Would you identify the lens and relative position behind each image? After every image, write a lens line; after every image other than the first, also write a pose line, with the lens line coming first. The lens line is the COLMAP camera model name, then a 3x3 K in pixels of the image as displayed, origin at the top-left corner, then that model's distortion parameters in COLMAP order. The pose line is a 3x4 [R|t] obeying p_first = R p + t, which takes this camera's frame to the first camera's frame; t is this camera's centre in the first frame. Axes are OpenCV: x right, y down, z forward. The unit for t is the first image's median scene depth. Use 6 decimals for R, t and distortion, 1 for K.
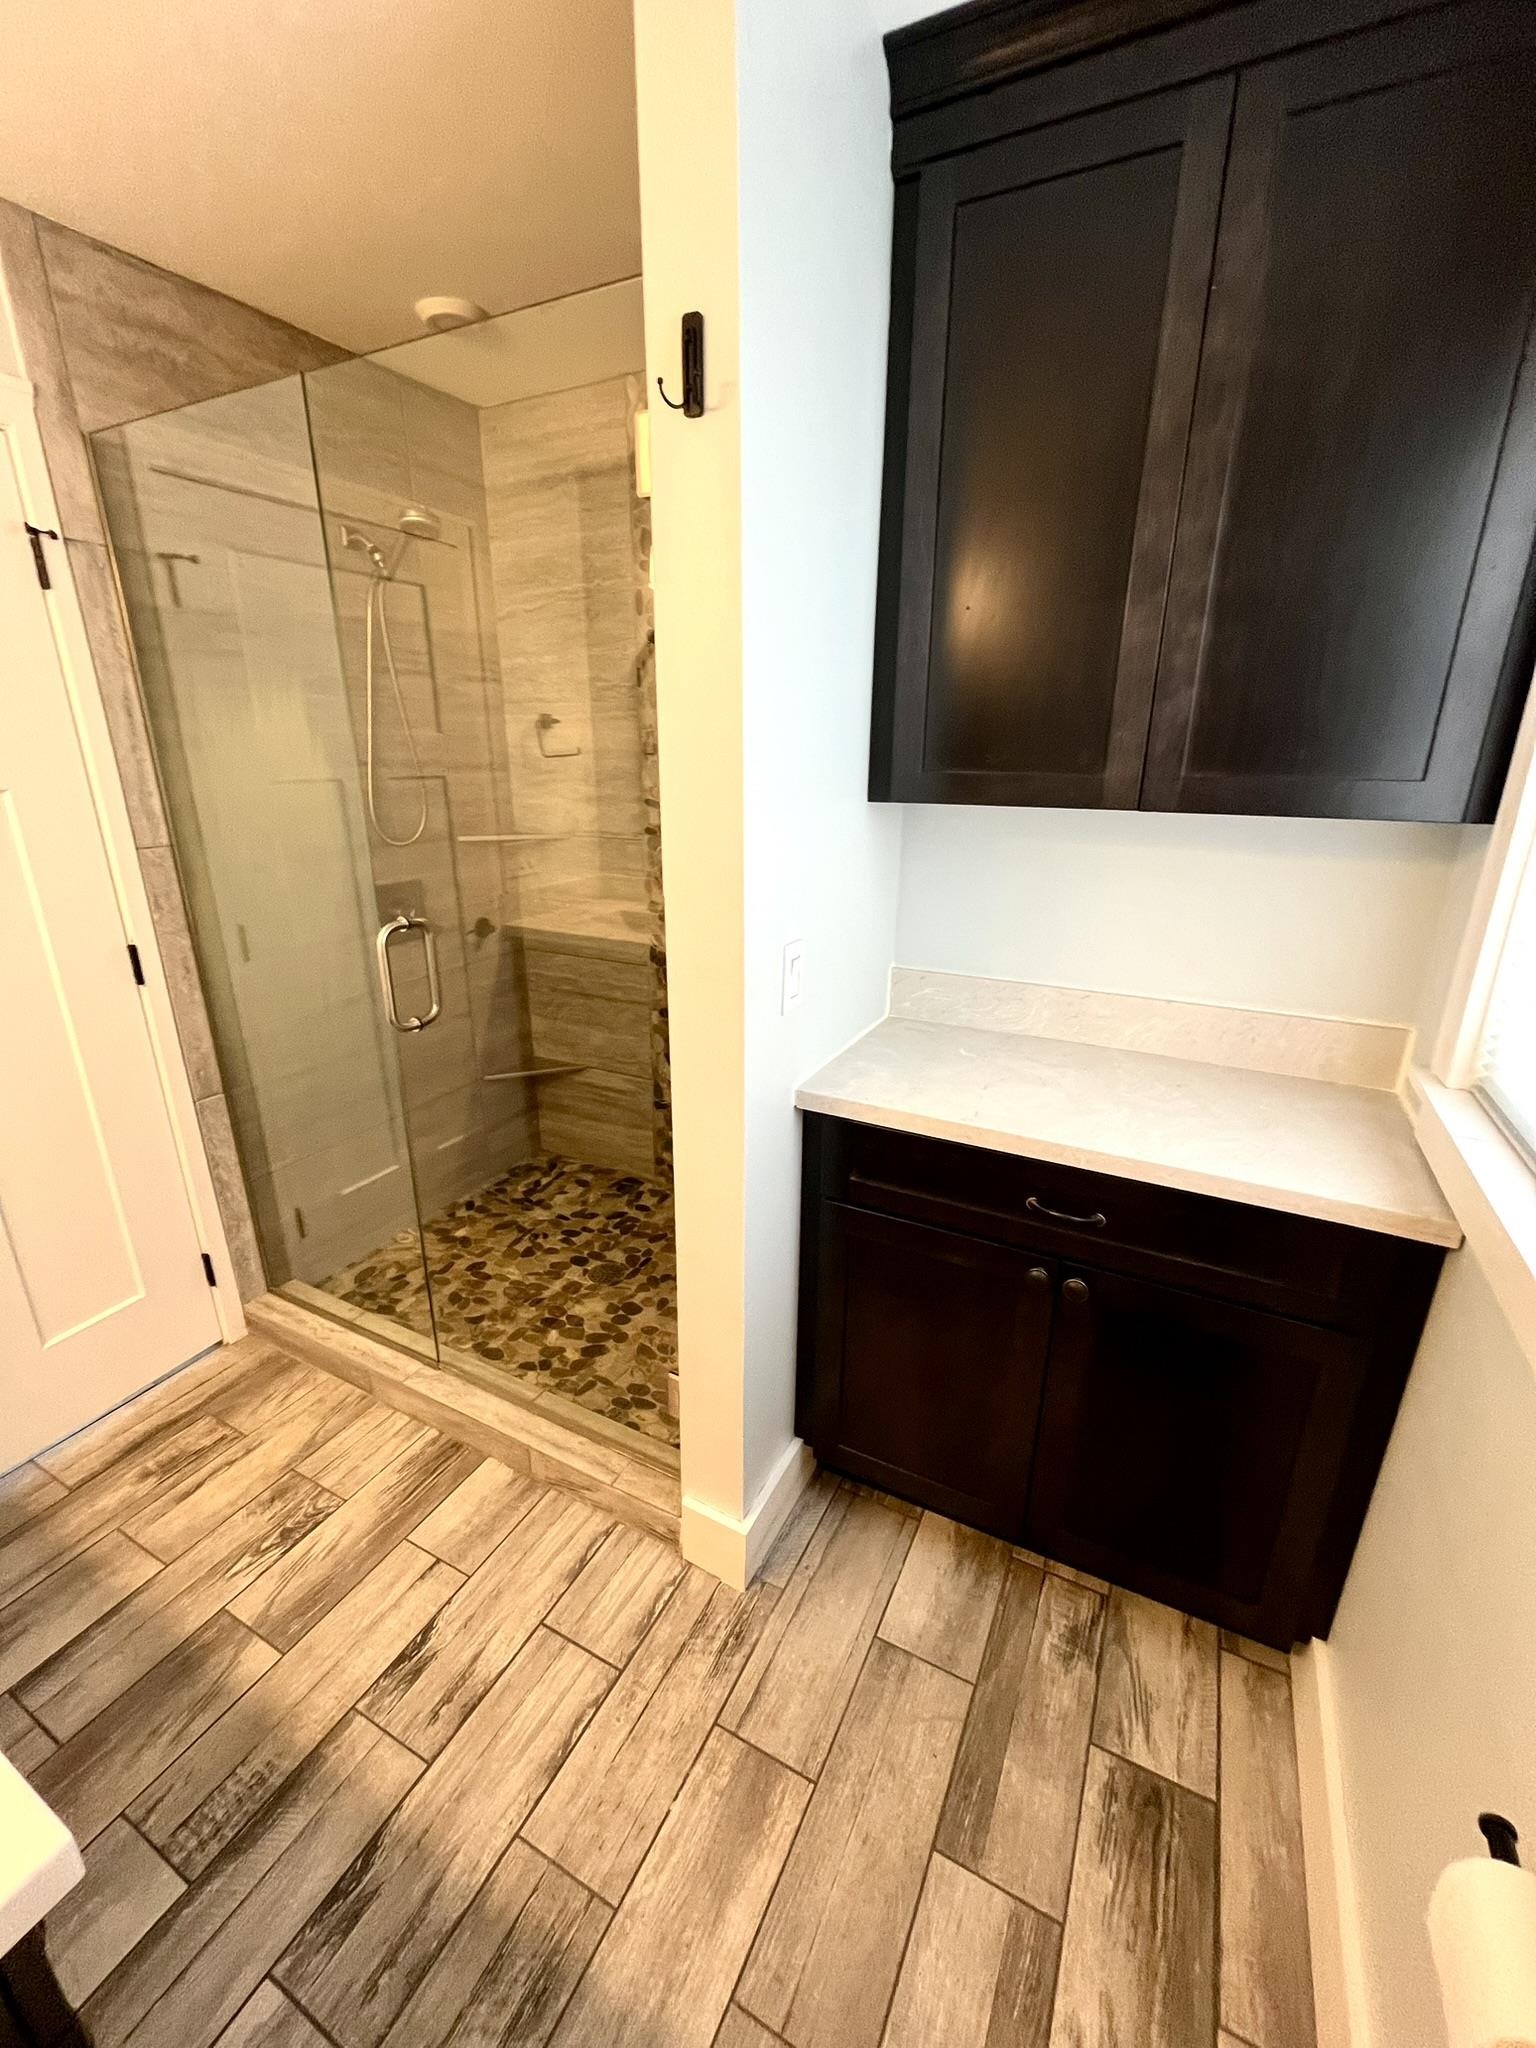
lens RADIAL K [[828.5, 0, 771.6], [0, 828.5, 1022.1], [0, 0, 1]] dist [-0.001794, -0.000232]
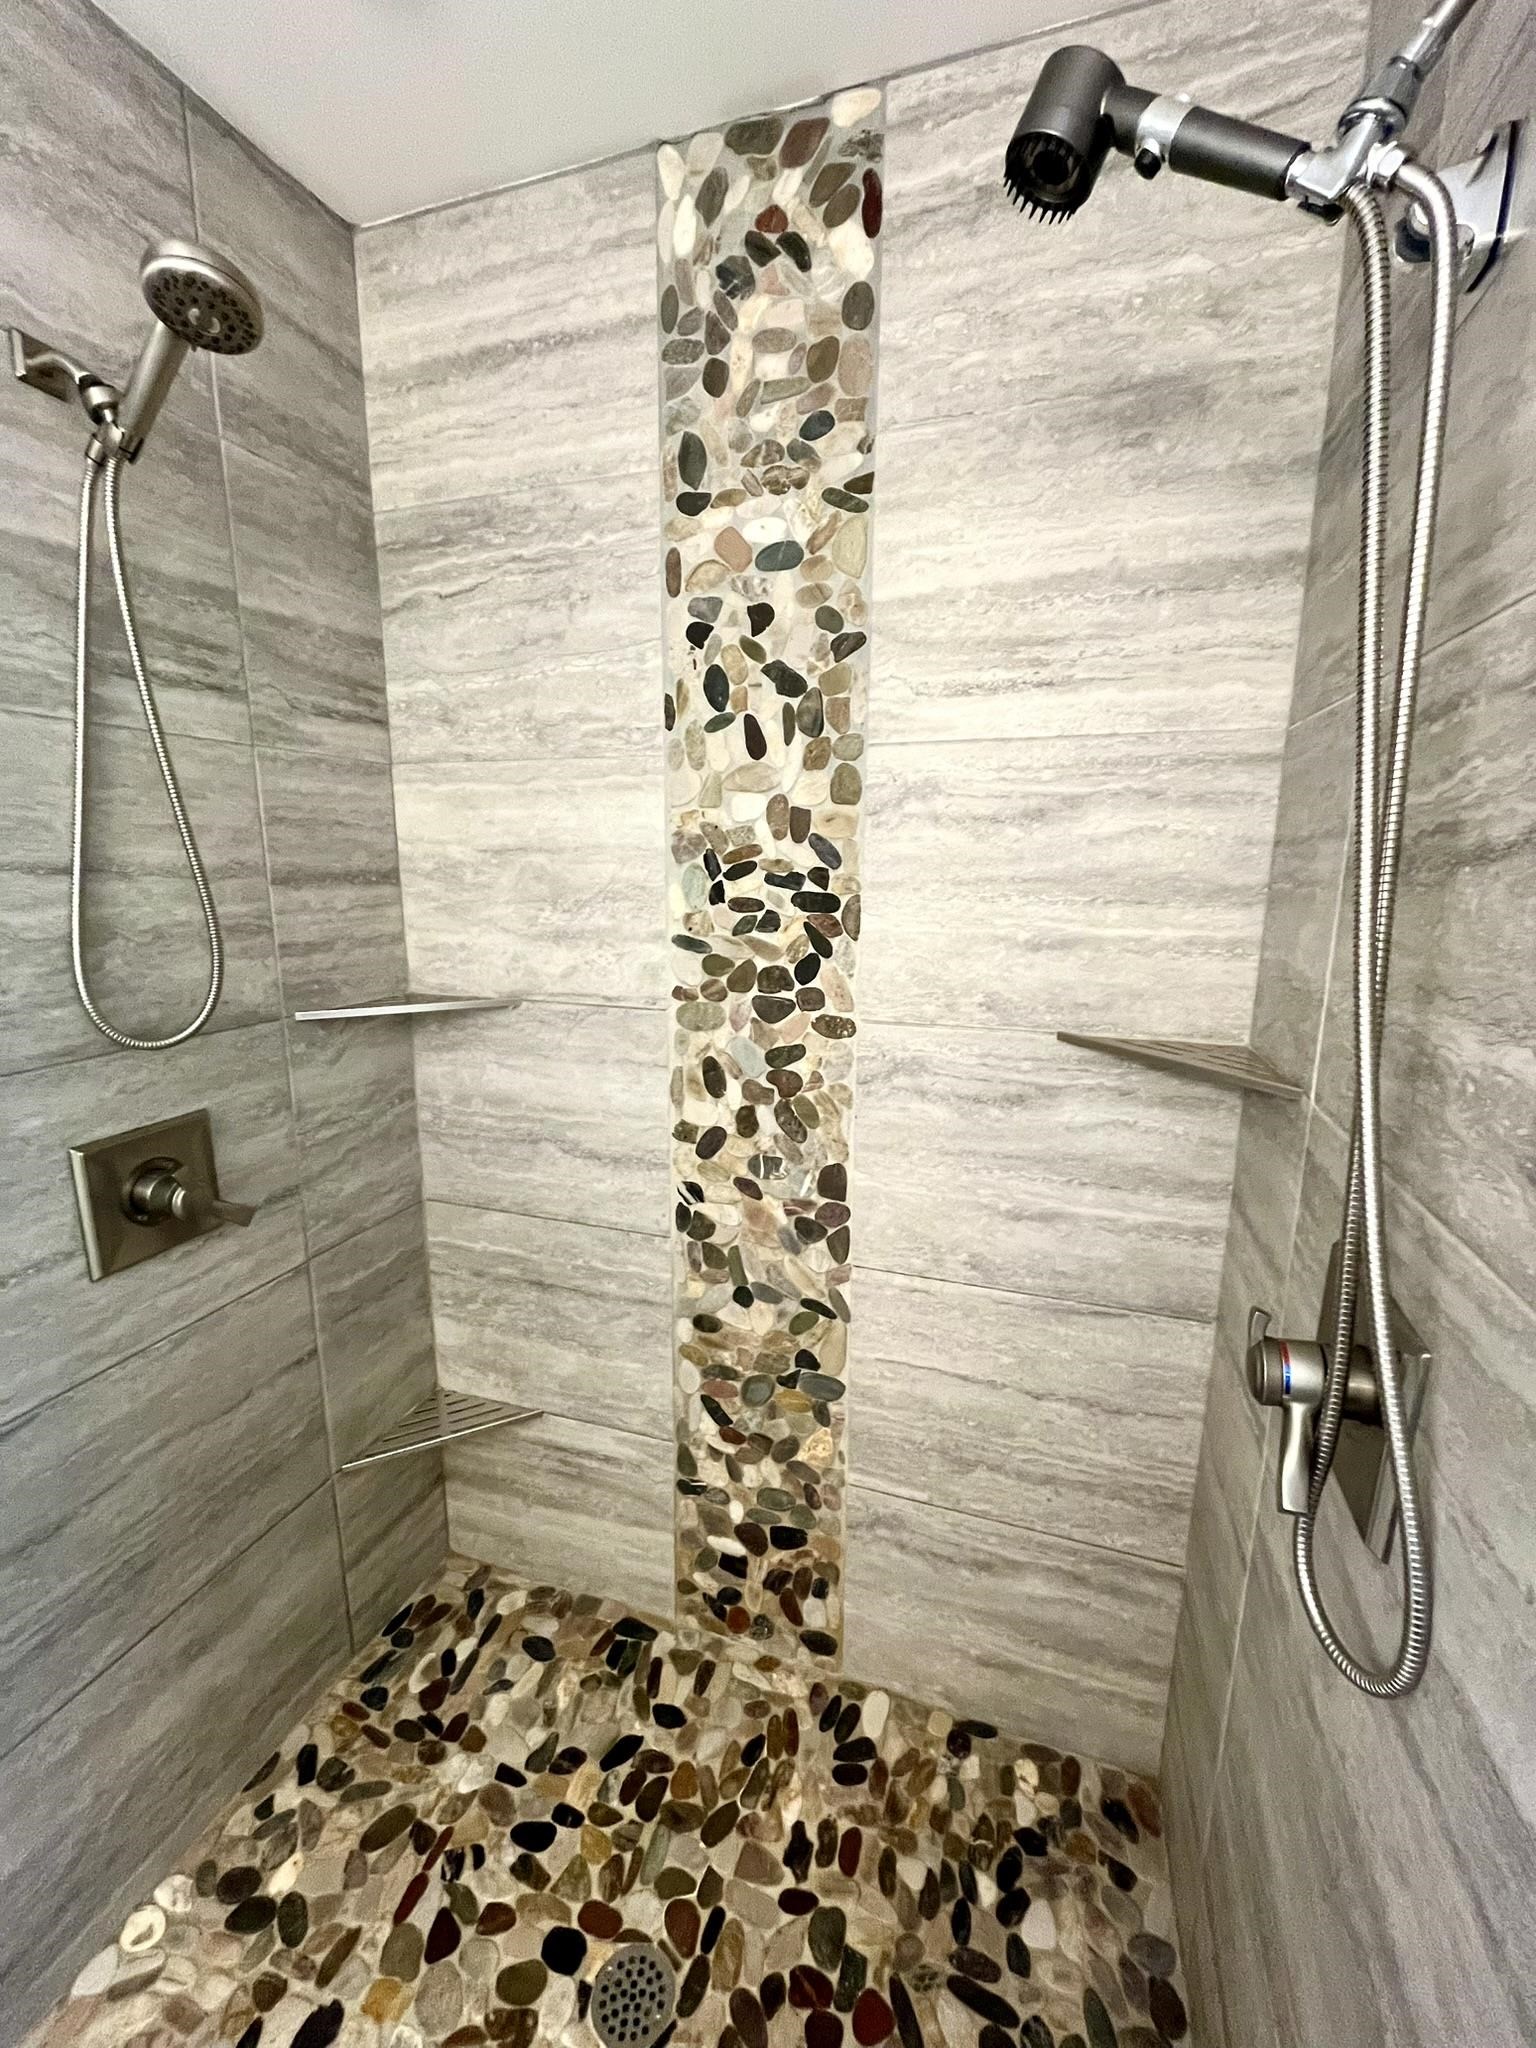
lens RADIAL K [[828.5, 0, 770.4], [0, 828.5, 1017.0], [0, 0, 1]] dist [-0.001794, -0.000232]
pose [[0.988521, -0.027317, 0.148595, -0.160118], [0.045383, 0.991787, -0.119582, -0.140609], [-0.144108, 0.124953, 0.981641, 0.442603]]
